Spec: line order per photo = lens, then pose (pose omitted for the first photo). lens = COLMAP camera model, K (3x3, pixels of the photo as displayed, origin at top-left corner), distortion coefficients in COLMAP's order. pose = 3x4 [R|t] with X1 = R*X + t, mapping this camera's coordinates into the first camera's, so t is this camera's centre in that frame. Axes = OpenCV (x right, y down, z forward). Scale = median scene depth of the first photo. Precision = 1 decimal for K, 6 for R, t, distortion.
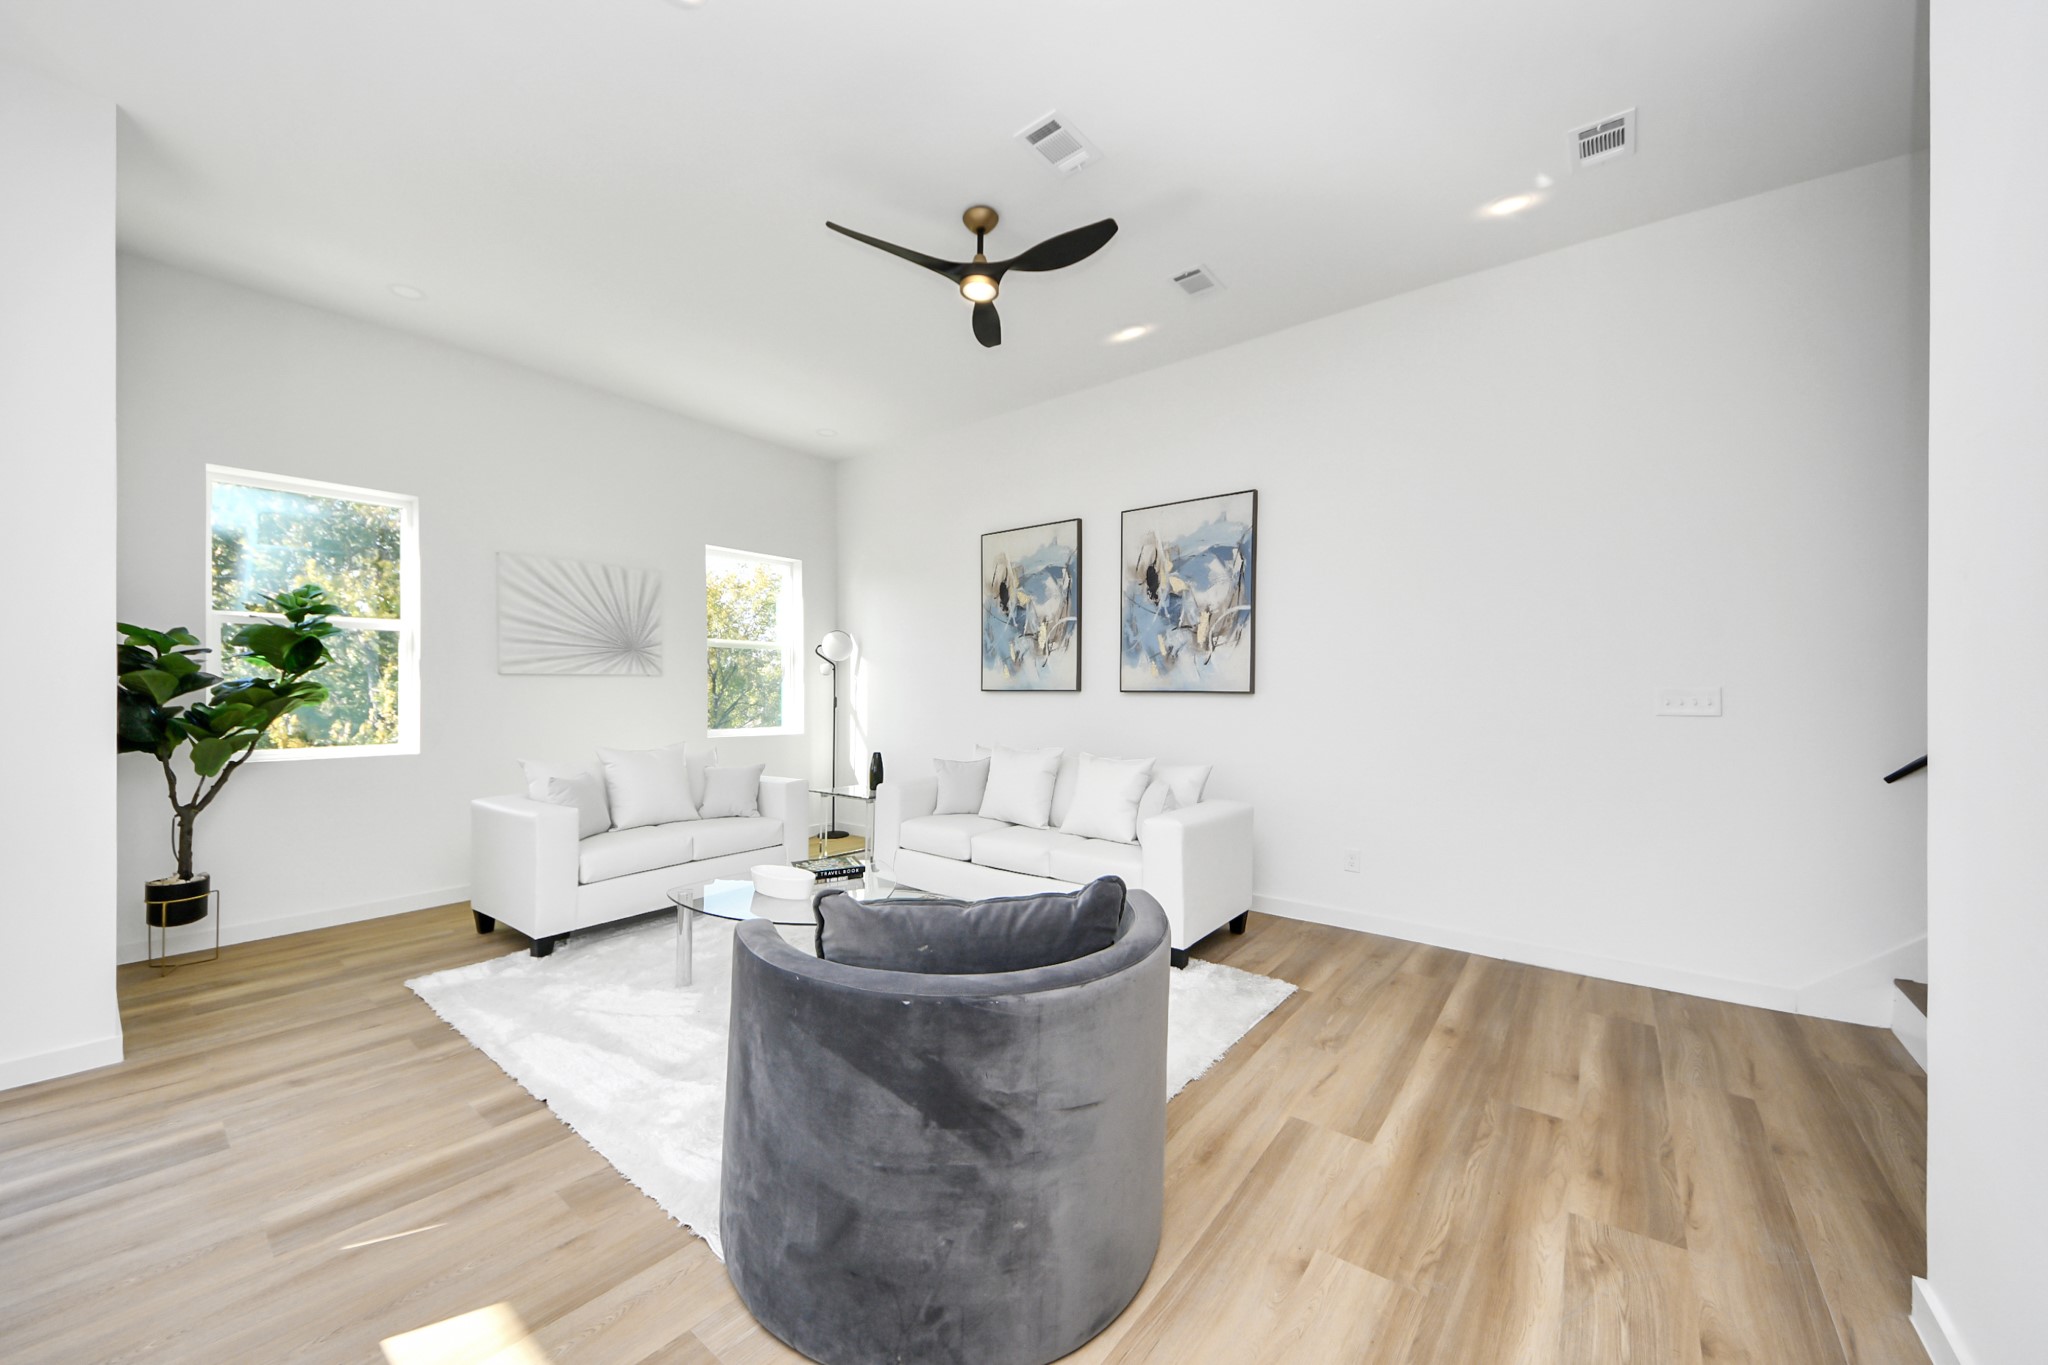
lens RADIAL K [[733.7, 0, 1028.1], [0, 733.7, 695.5], [0, 0, 1]] dist [0.005463, -0.007607]
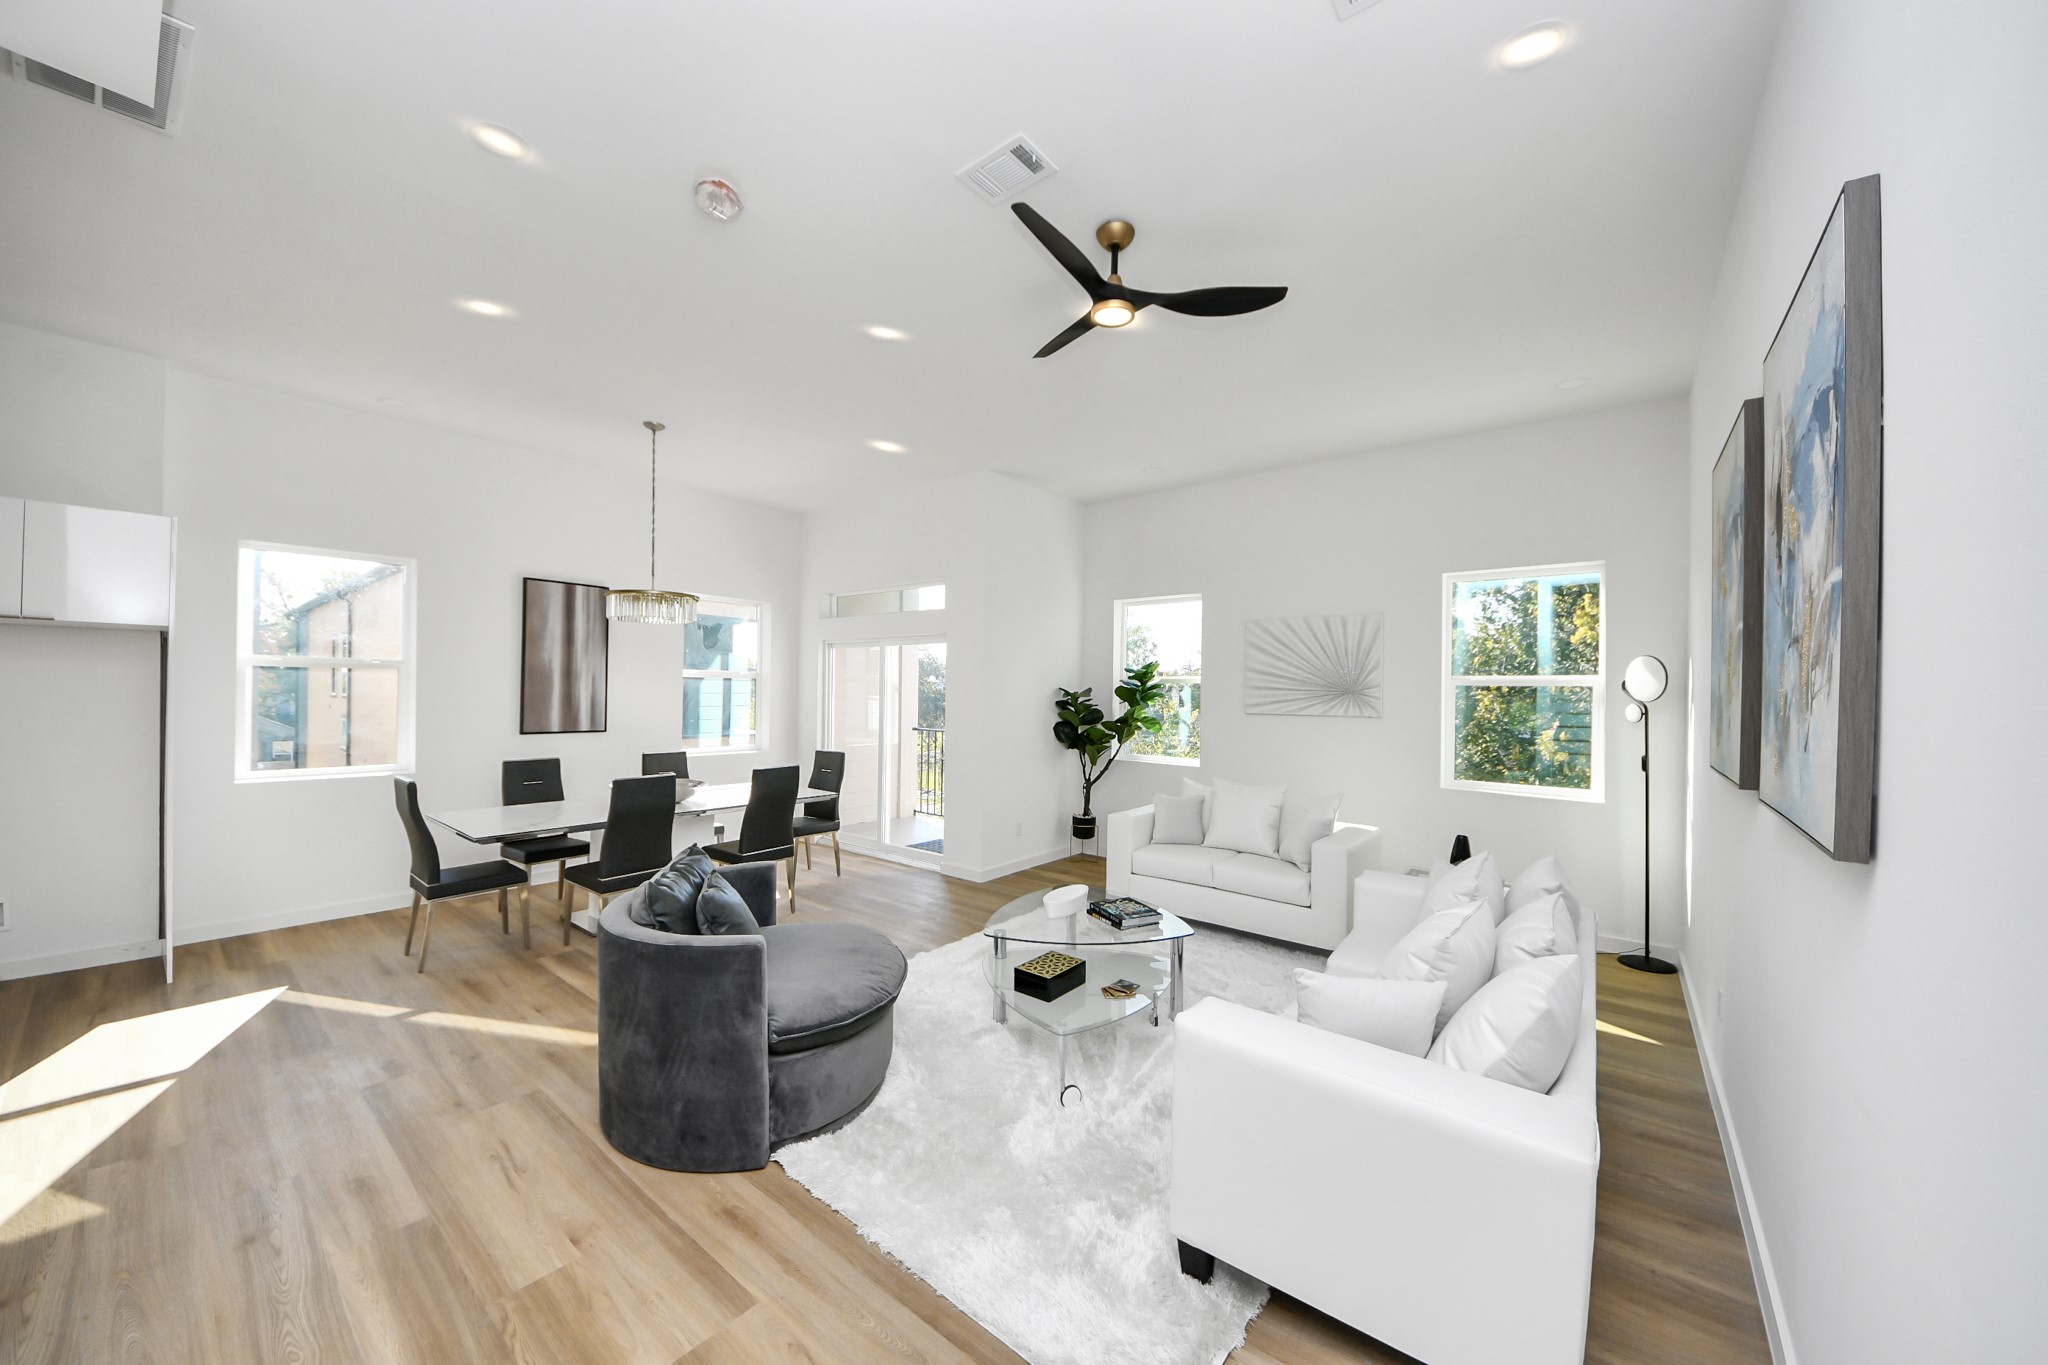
lens RADIAL K [[718.8, 0, 1029.3], [0, 718.8, 678.5], [0, 0, 1]] dist [0.000141, -0.000242]
pose [[0.011085, -0.003881, -0.999931, 0.687508], [-0.018947, 0.999812, -0.004090, -0.096614], [0.999759, 0.018991, 0.011009, 0.731878]]
